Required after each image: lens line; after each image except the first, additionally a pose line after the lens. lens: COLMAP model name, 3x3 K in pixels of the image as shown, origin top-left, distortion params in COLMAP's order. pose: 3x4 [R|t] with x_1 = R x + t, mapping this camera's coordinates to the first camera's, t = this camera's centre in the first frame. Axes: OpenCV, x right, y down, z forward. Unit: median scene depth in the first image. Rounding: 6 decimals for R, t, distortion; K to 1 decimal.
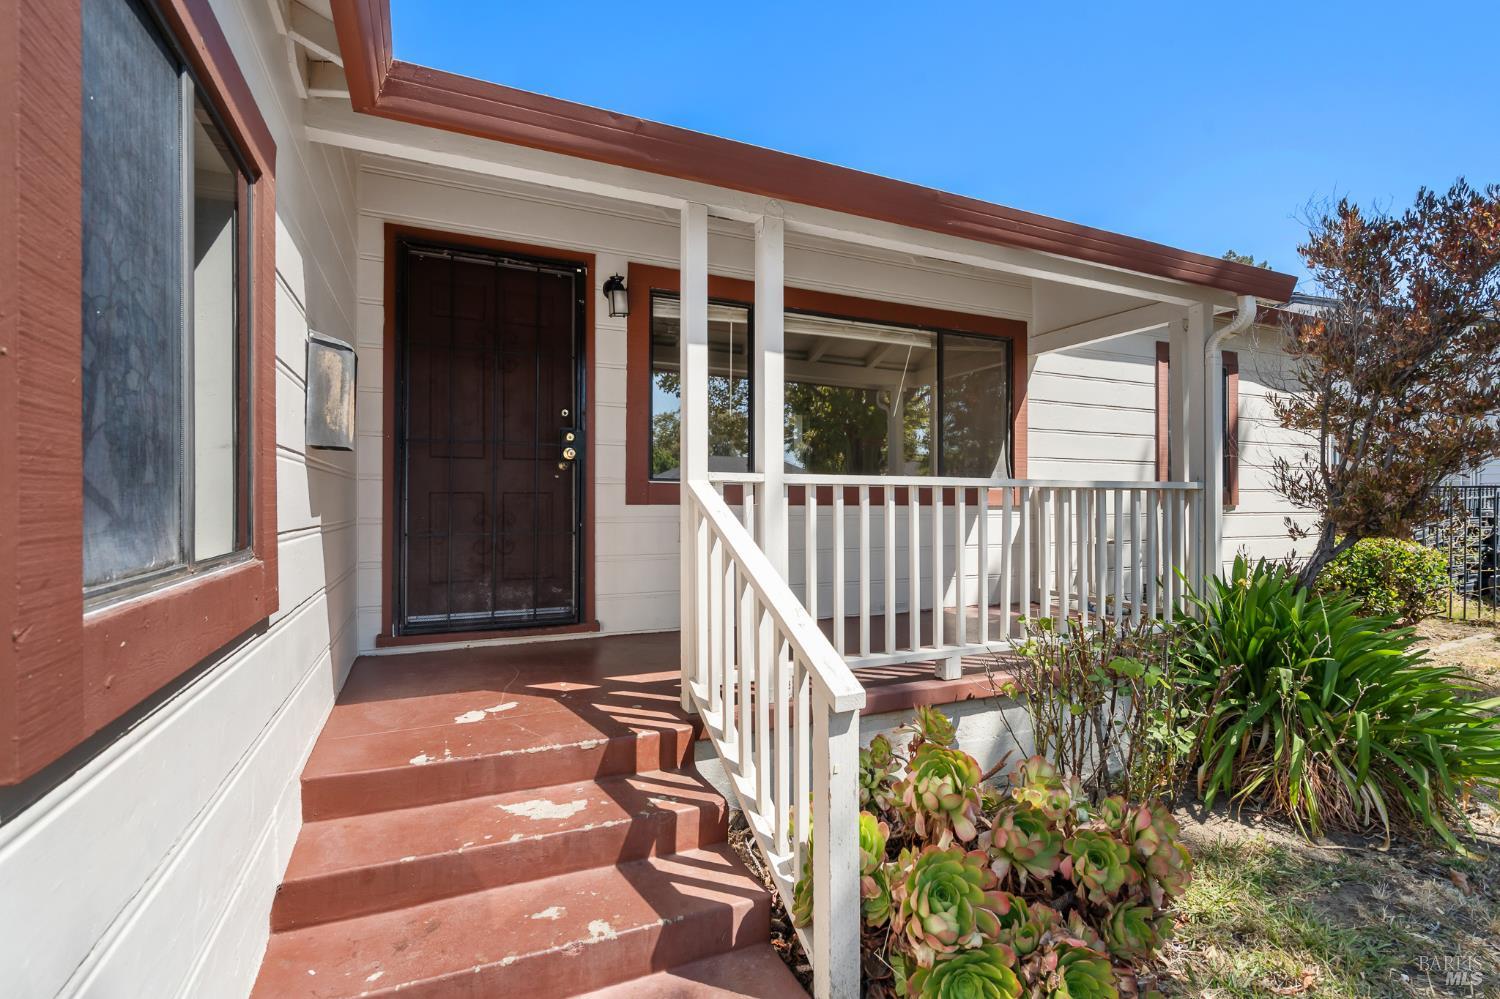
lens RADIAL K [[687.9, 0, 749.1], [0, 687.9, 498.5], [0, 0, 1]] dist [-0.005054, 0.001671]
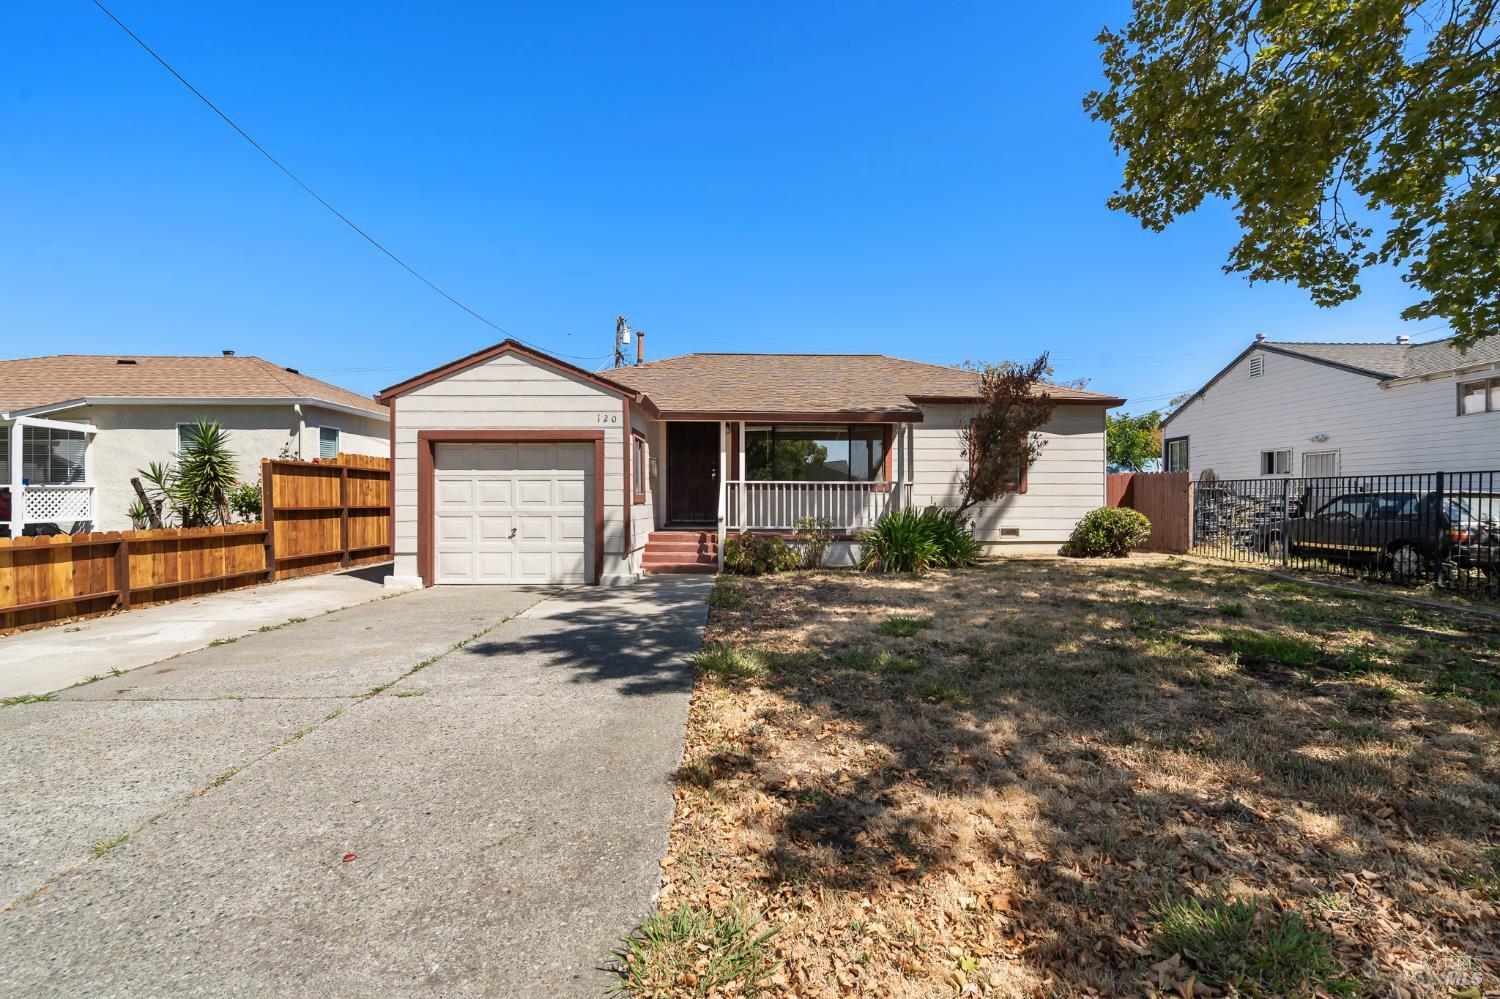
lens RADIAL K [[687.9, 0, 749.1], [0, 687.9, 500.4], [0, 0, 1]] dist [-0.005054, 0.001671]
pose [[0.912386, 0.002677, -0.409321, 1.417597], [-0.000210, 0.999982, 0.006071, 0.046029], [0.409330, -0.005454, 0.912370, -2.241393]]
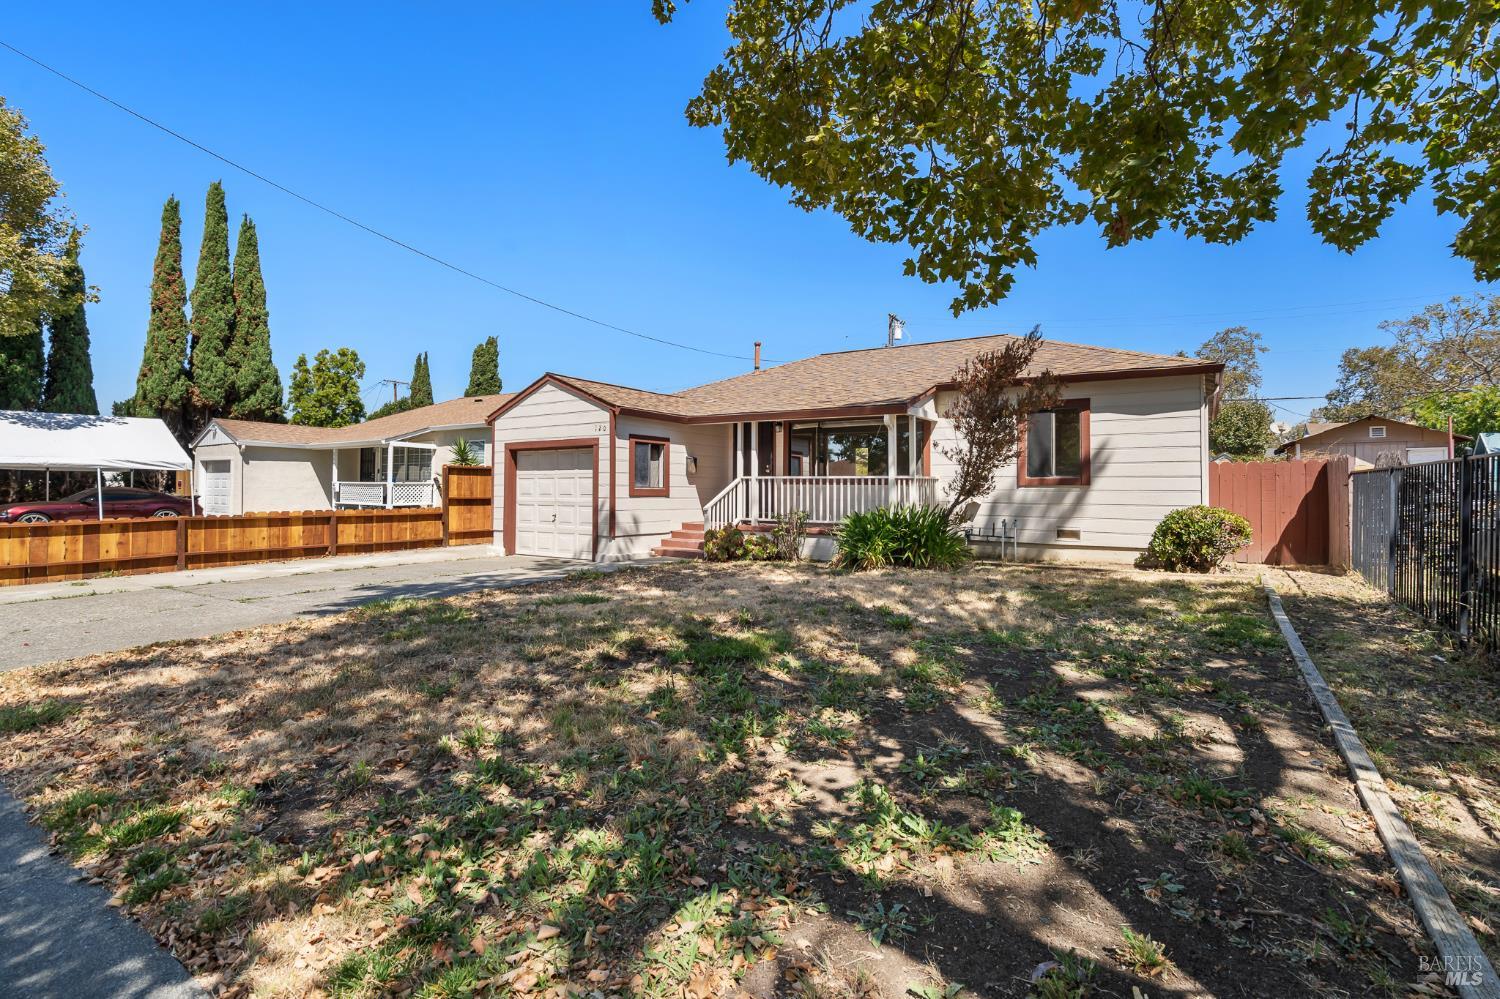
lens RADIAL K [[687.9, 0, 746.5], [0, 687.9, 491.3], [0, 0, 1]] dist [-0.005054, 0.001671]
pose [[0.530741, 0.004540, -0.847522, 3.077665], [-0.002517, 0.999990, 0.003781, 0.035213], [0.847531, 0.000126, 0.530746, -1.166622]]
